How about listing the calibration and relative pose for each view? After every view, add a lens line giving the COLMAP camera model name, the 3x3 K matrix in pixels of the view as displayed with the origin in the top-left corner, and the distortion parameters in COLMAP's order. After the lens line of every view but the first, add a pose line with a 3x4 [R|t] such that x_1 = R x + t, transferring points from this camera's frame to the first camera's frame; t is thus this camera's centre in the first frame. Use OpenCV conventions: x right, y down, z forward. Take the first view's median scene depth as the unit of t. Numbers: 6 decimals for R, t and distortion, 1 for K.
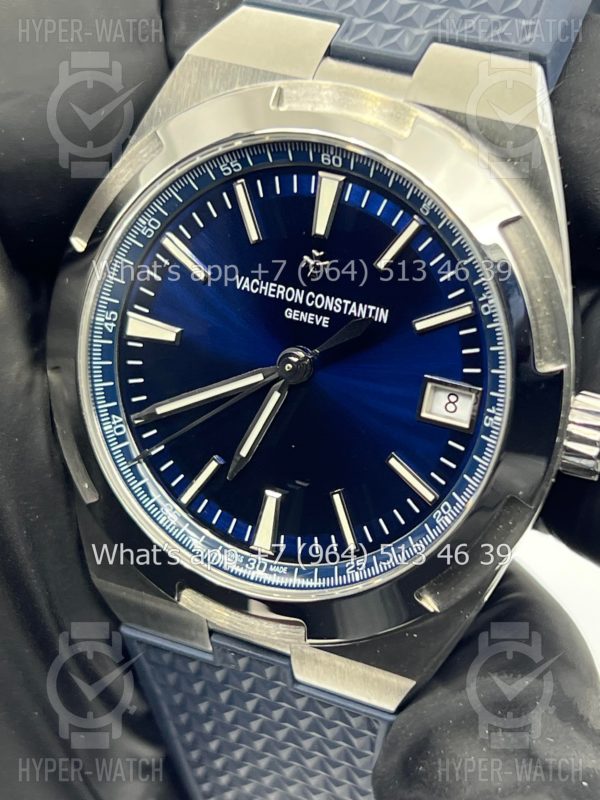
lens RADIAL K [[1879.4, 0, 300.0], [0, 1879.4, 400.0], [0, 0, 1]] dist [0.315726, -0.054341]
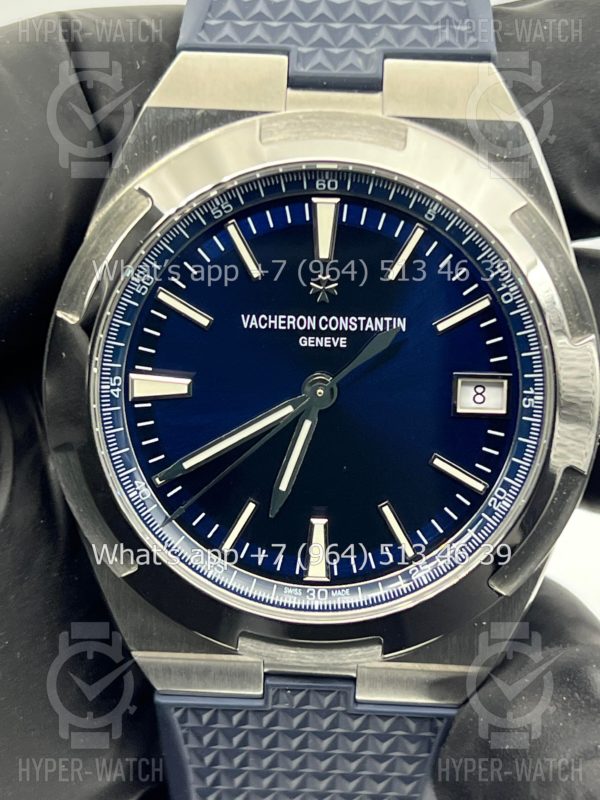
lens RADIAL K [[1879.4, 0, 300.0], [0, 1879.4, 400.0], [0, 0, 1]] dist [0.315726, -0.054341]
pose [[0.920498, -0.198297, 0.336691, -0.355210], [0.208661, 0.977972, 0.005514, -0.021376], [-0.330368, 0.065178, 0.941599, 0.052135]]
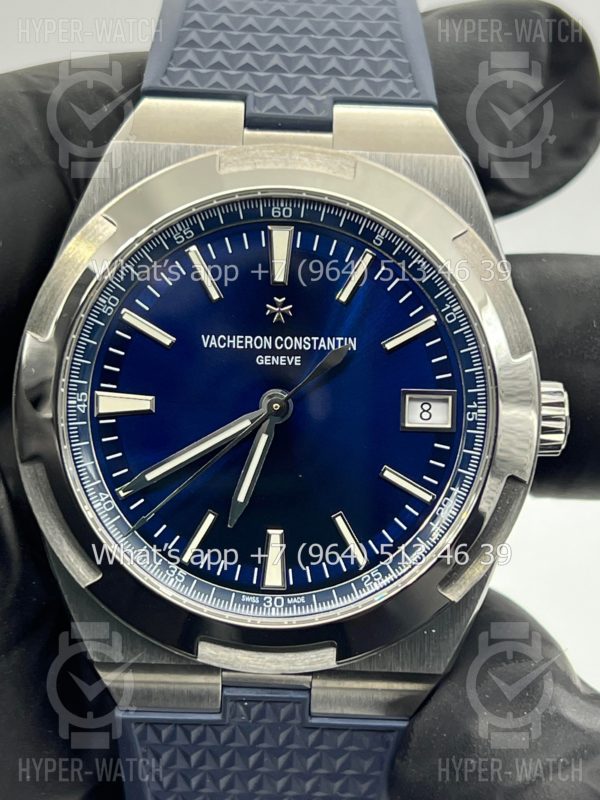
lens RADIAL K [[1879.4, 0, 300.0], [0, 1879.4, 400.0], [0, 0, 1]] dist [0.315726, -0.054341]
pose [[0.909308, -0.158394, 0.384799, -0.402377], [0.213033, 0.971548, -0.103496, 0.091933], [-0.357458, 0.176085, 0.917179, 0.014205]]
